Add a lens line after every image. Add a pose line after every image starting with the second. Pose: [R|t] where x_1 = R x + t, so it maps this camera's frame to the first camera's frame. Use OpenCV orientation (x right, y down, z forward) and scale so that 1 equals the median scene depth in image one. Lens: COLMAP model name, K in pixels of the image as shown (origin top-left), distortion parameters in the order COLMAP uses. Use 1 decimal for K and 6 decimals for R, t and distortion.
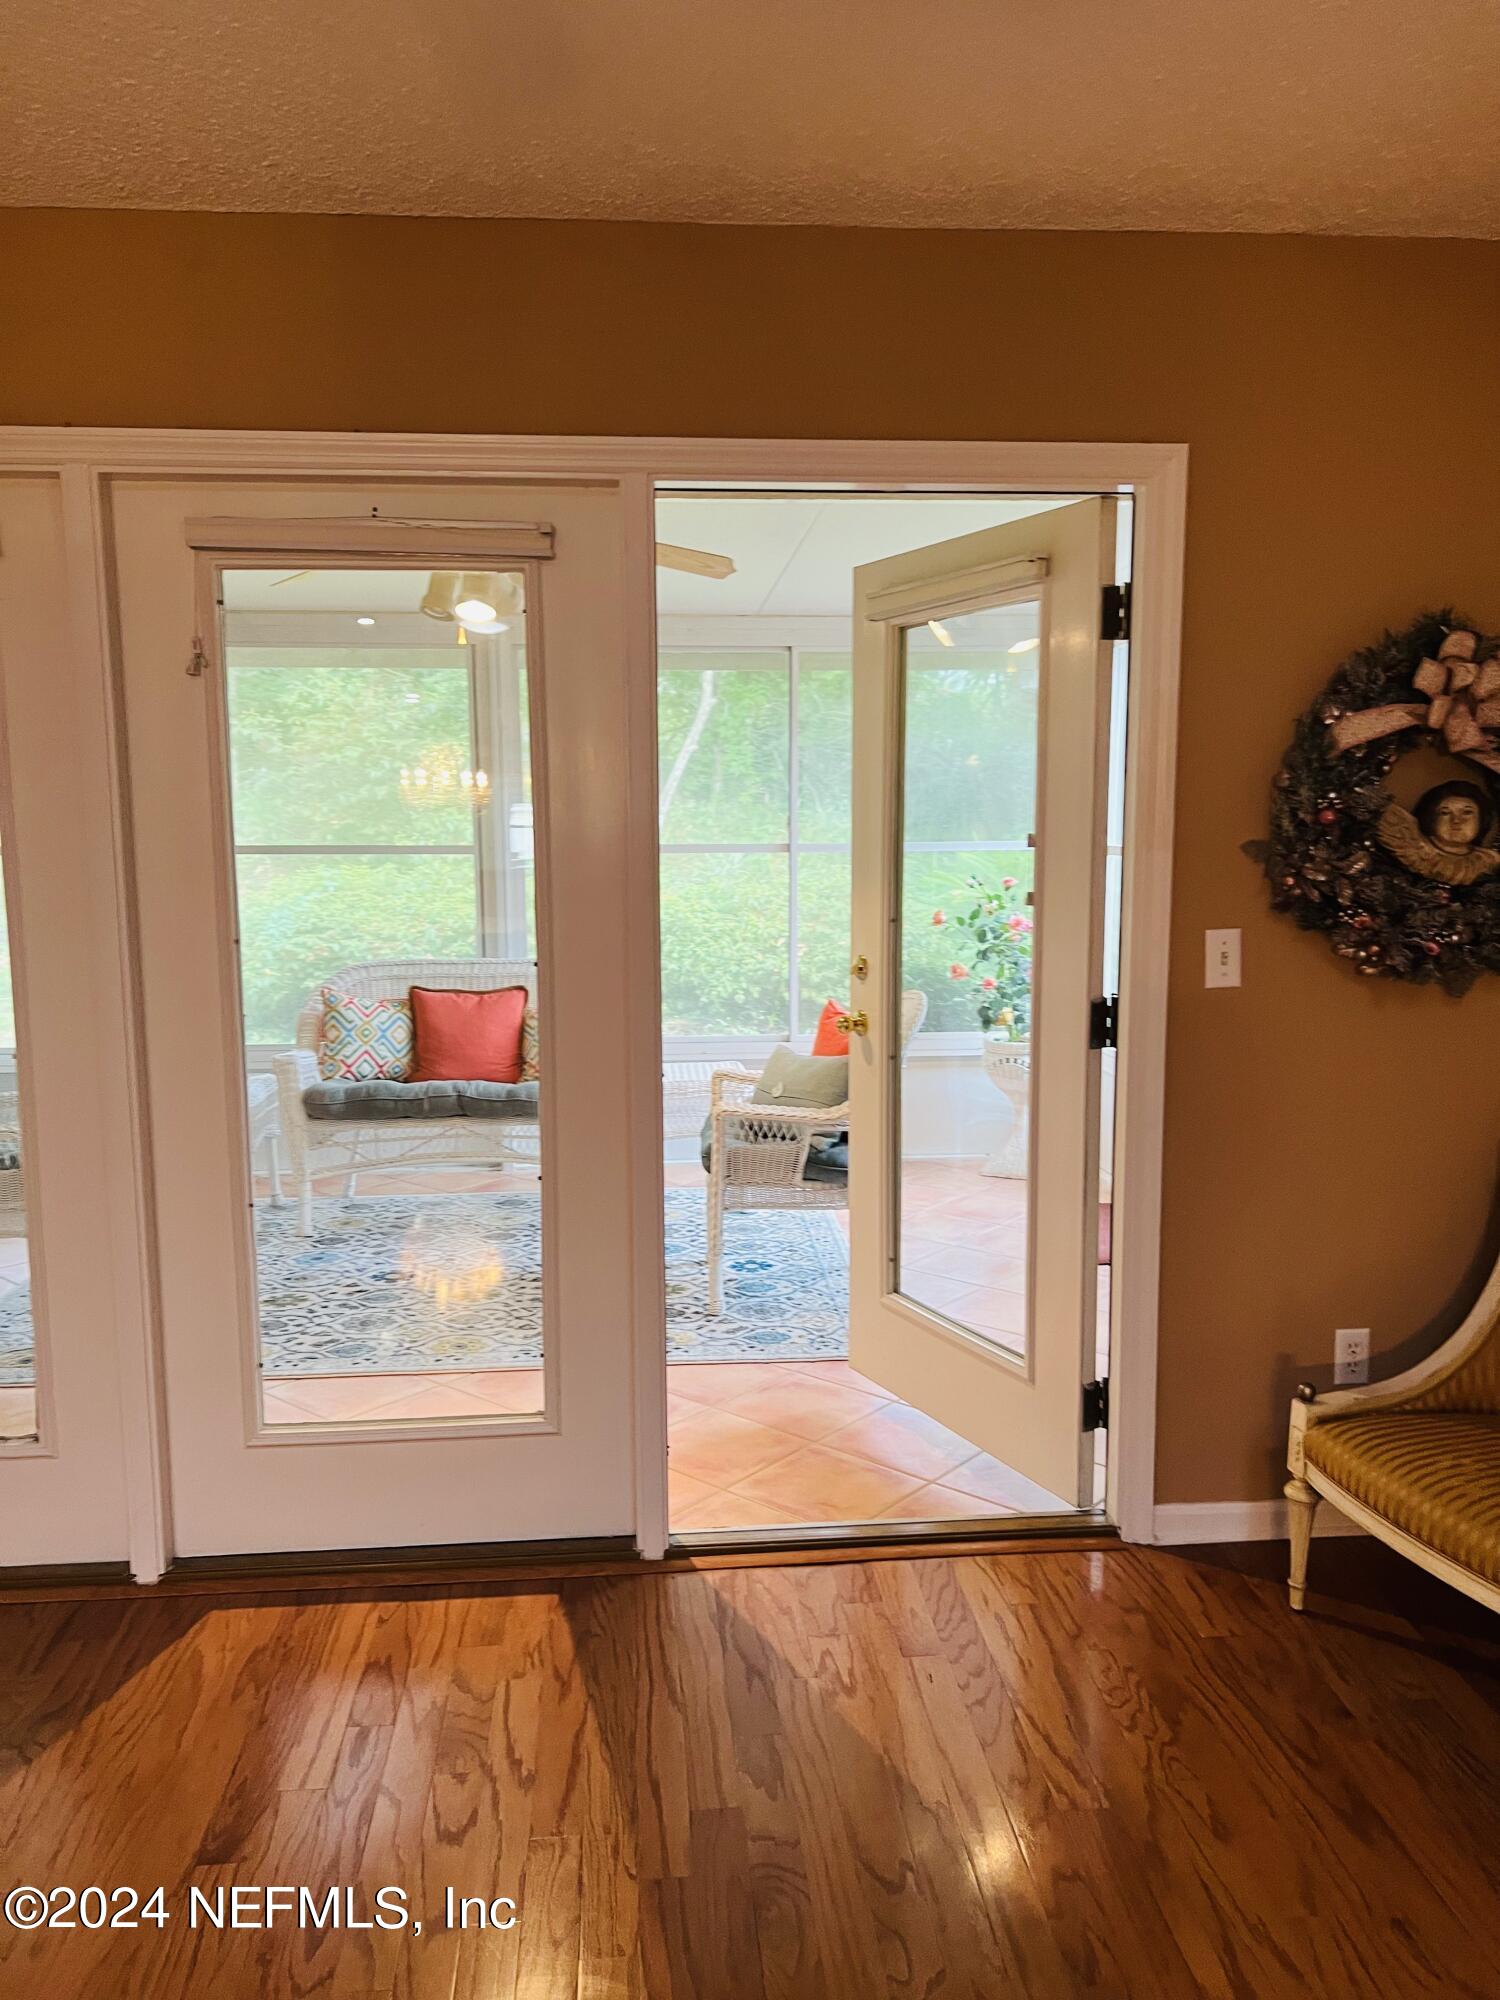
lens RADIAL K [[1503.5, 0, 755.5], [0, 1503.5, 1005.5], [0, 0, 1]] dist [0.039290, -0.052073]
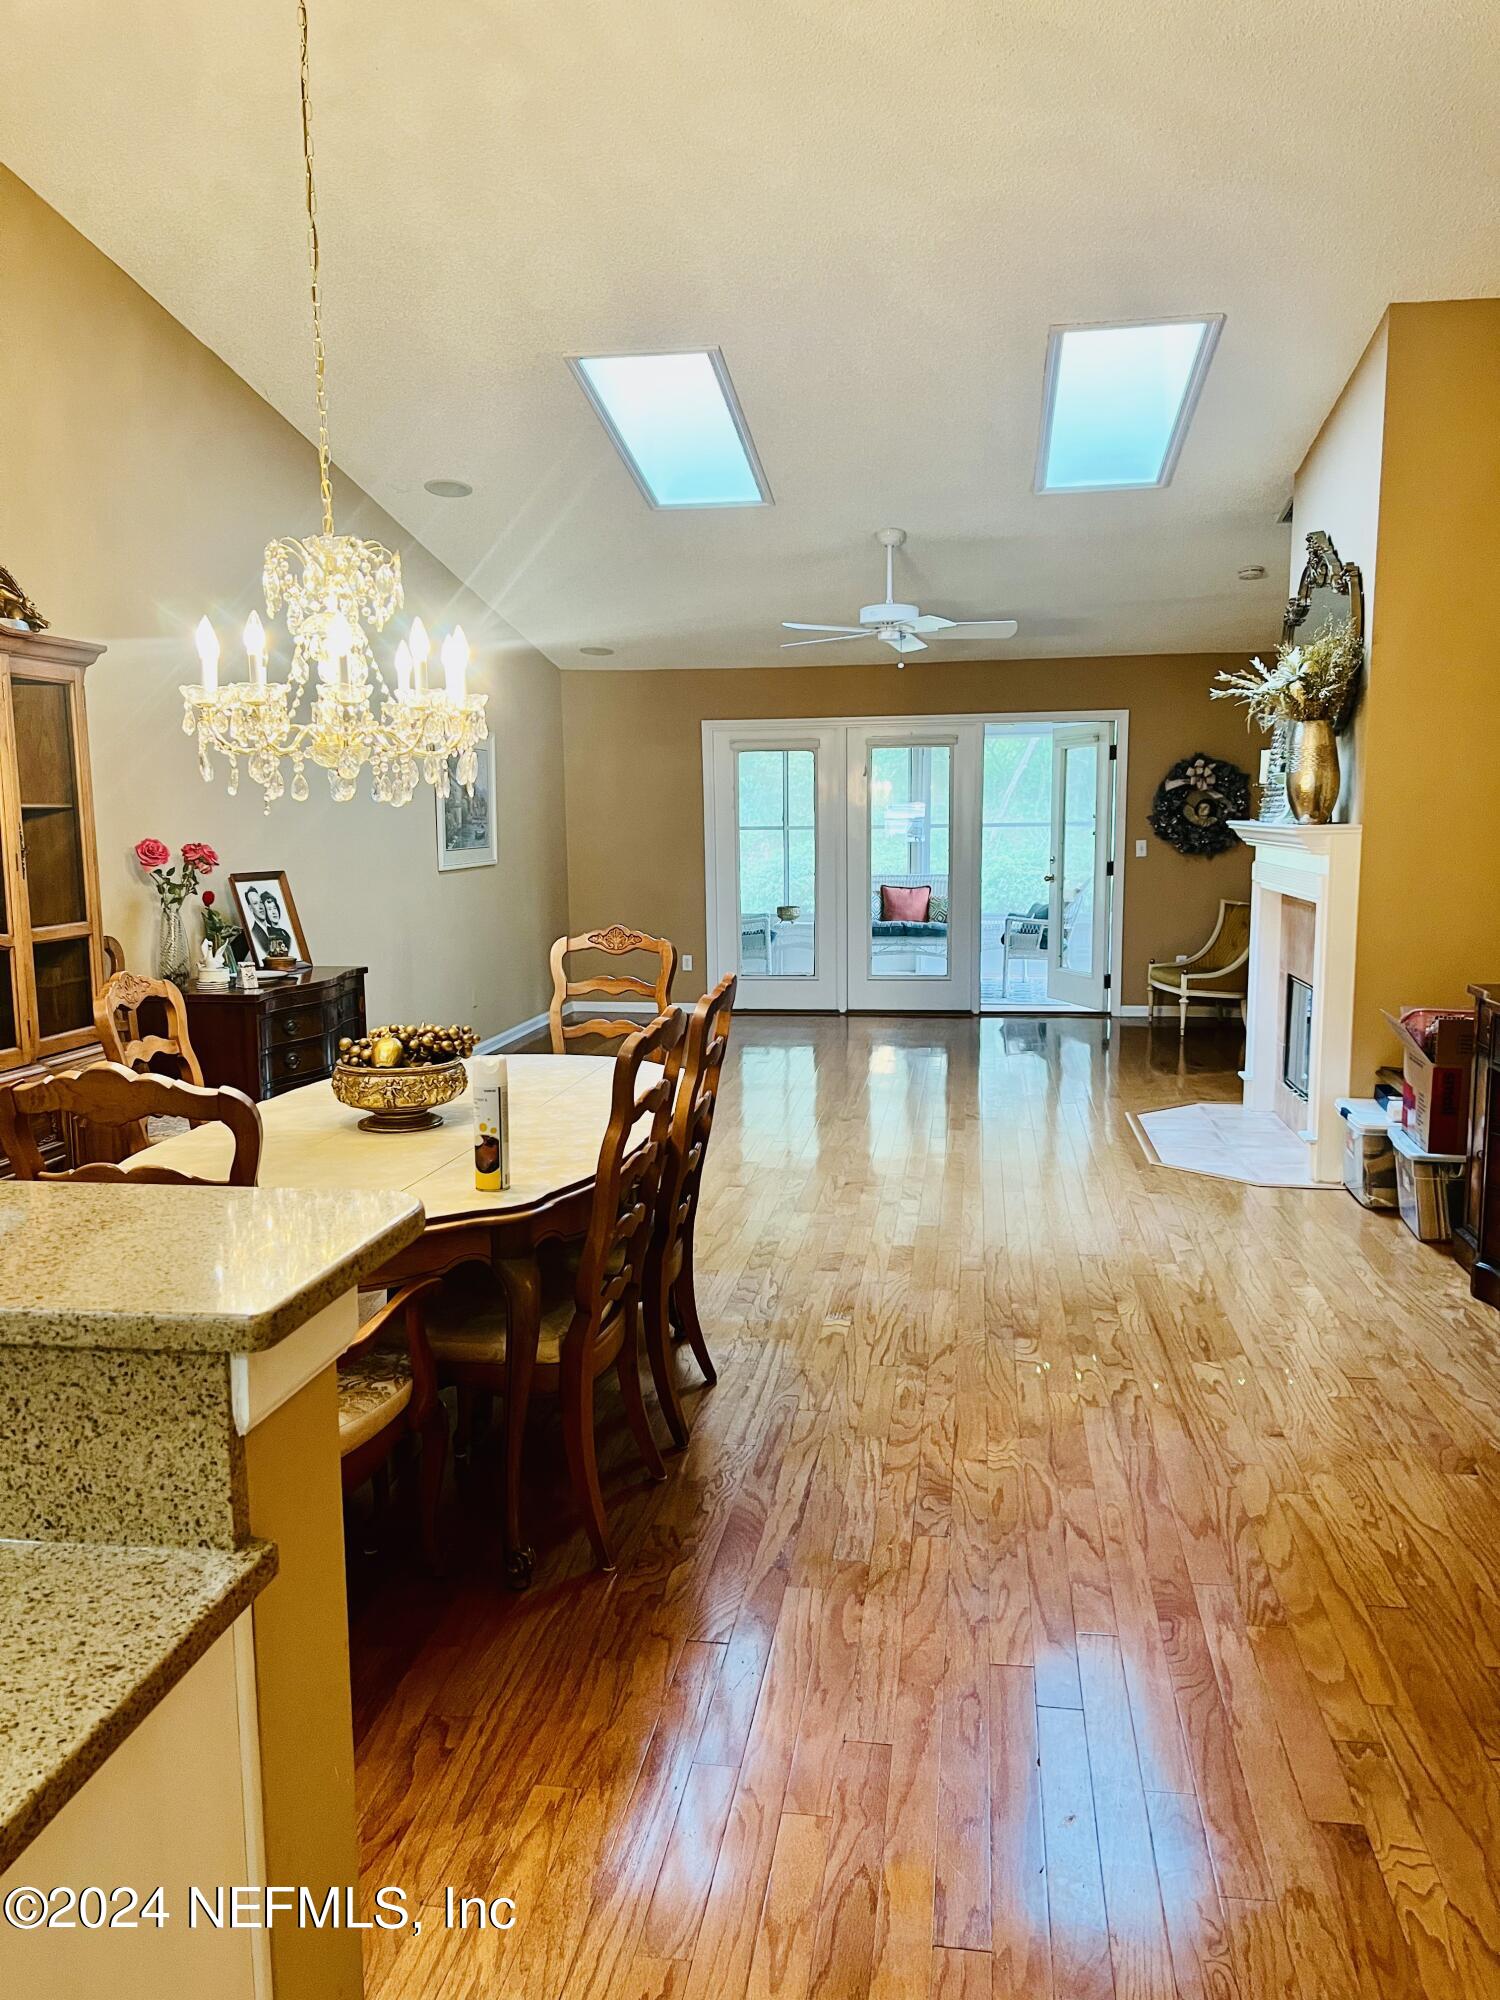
lens RADIAL K [[1503.5, 0, 740.0], [0, 1503.5, 1014.7], [0, 0, 1]] dist [0.039290, -0.052073]
pose [[0.969918, 0.029364, -0.241656, 0.129317], [-0.027211, 0.999555, 0.012244, 0.170383], [0.241908, -0.005300, 0.970285, -1.336100]]
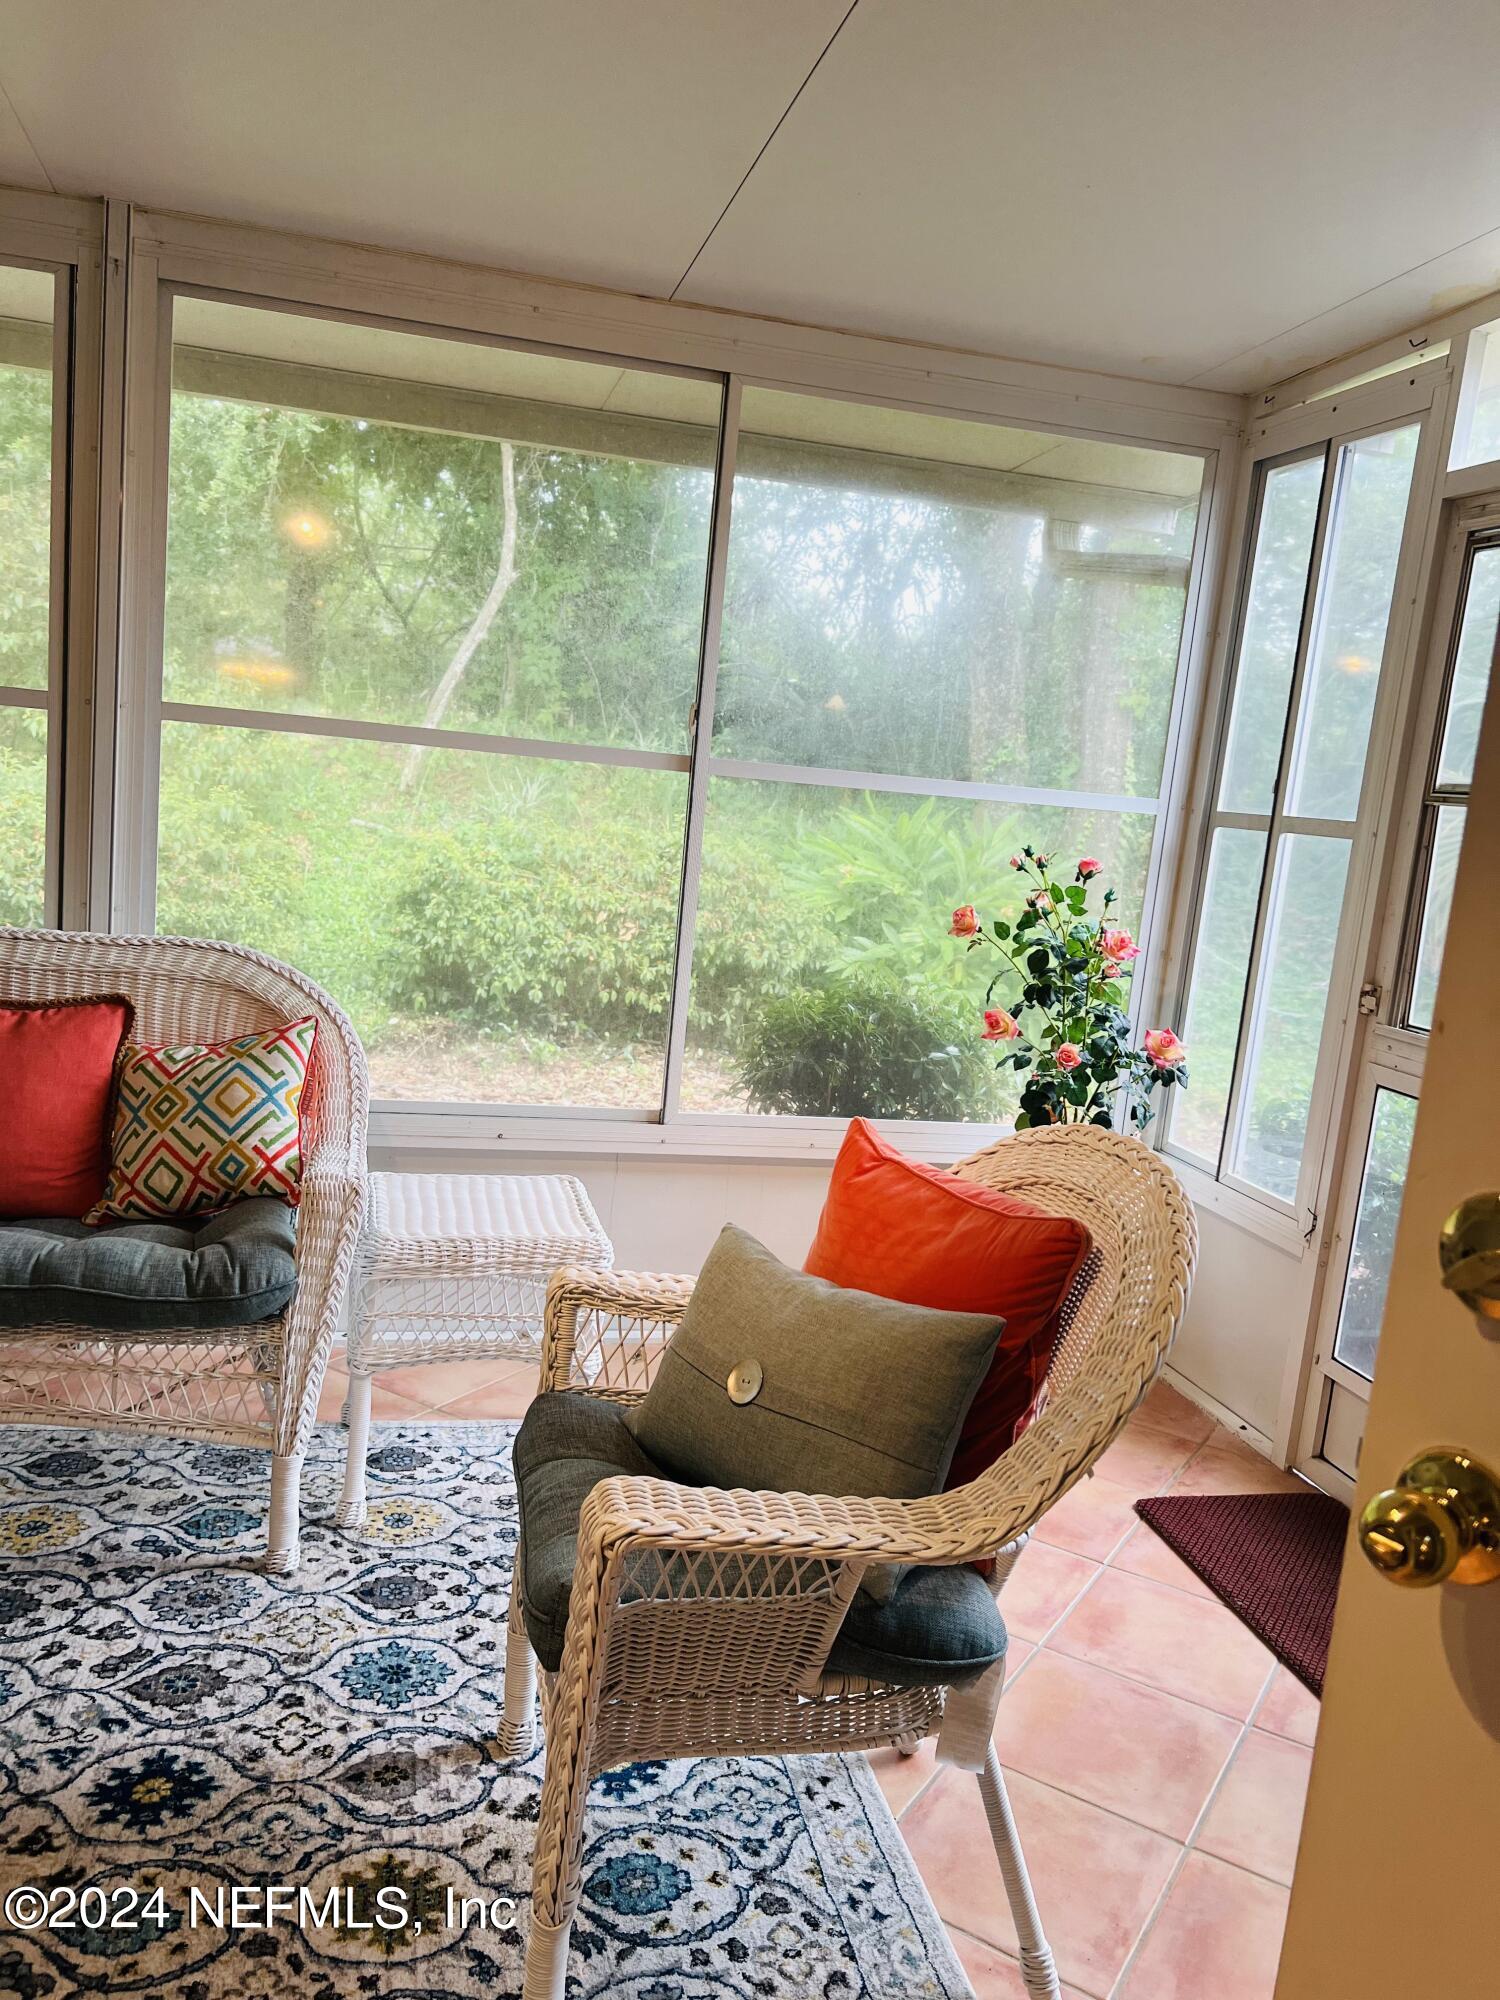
lens RADIAL K [[1503.5, 0, 764.9], [0, 1503.5, 1016.6], [0, 0, 1]] dist [0.039290, -0.052073]
pose [[0.982514, 0.071844, 0.171768, -0.041447], [-0.077485, 0.996645, 0.026357, -0.035843], [-0.169299, -0.039206, 0.984785, 0.527421]]
